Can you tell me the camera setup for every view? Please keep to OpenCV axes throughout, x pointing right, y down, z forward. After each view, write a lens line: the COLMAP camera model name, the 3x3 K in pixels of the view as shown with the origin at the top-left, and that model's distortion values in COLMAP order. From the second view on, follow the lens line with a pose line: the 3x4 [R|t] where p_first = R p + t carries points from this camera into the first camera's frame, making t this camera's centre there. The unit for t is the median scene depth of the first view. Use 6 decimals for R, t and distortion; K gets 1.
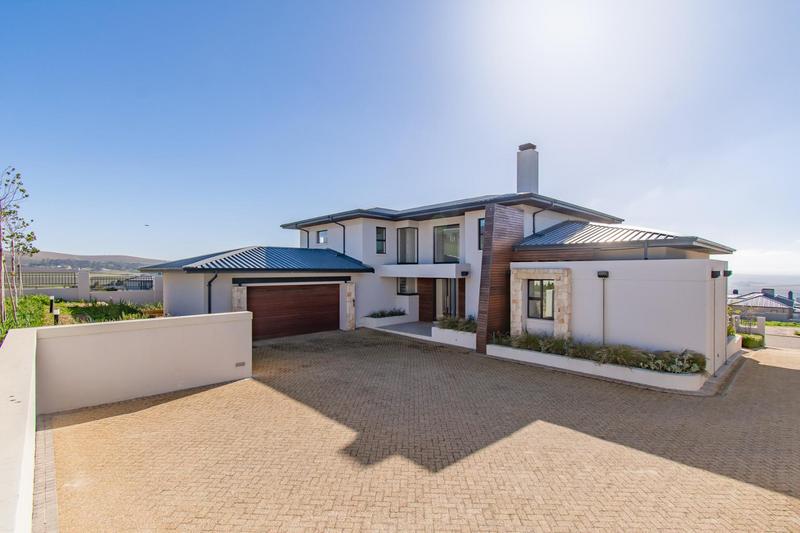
lens RADIAL K [[368.1, 0, 422.5], [0, 368.1, 275.5], [0, 0, 1]] dist [0.005323, -0.003040]
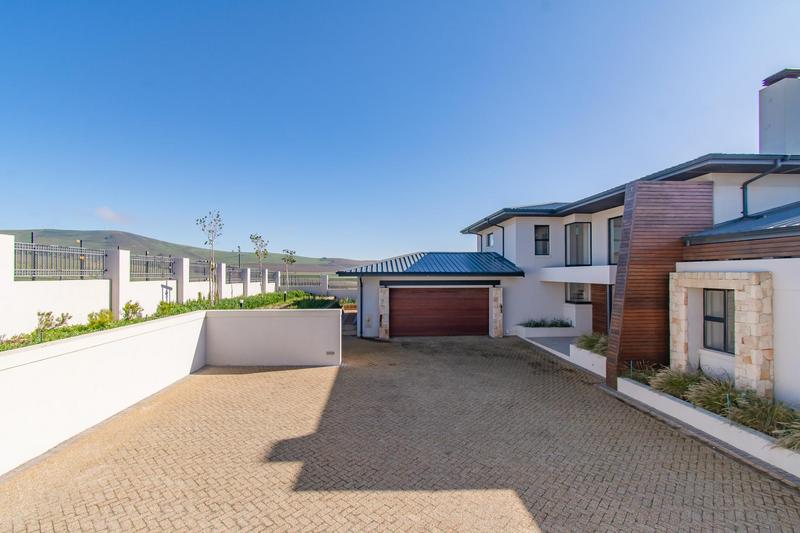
lens RADIAL K [[368.1, 0, 400.3], [0, 368.1, 273.7], [0, 0, 1]] dist [0.005323, -0.003040]
pose [[0.758359, 0.000417, -0.651837, 0.325497], [-0.009655, 0.999897, -0.010594, -0.003363], [0.651765, 0.014327, 0.758285, 0.174876]]
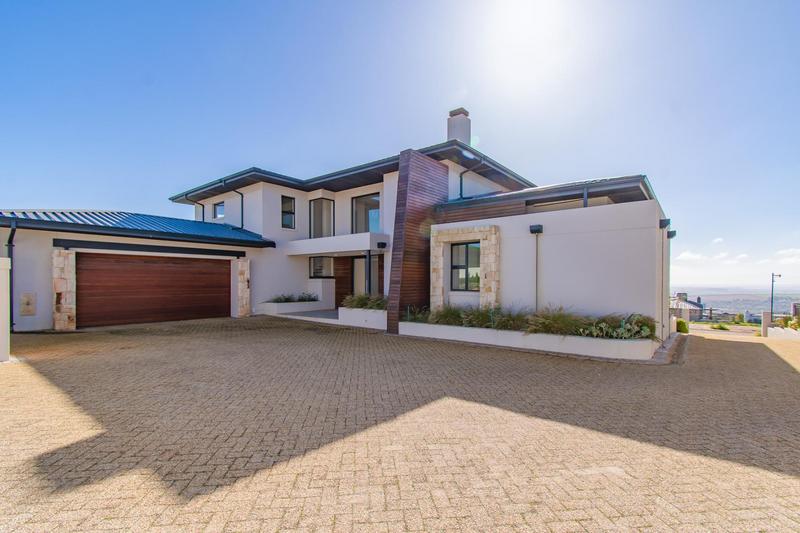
lens RADIAL K [[368.1, 0, 418.6], [0, 368.1, 282.5], [0, 0, 1]] dist [0.005323, -0.003040]
pose [[0.990817, 0.001059, 0.135202, 0.108926], [-0.000696, 0.999996, -0.002735, 0.105119], [-0.135204, 0.002616, 0.990814, 0.203299]]
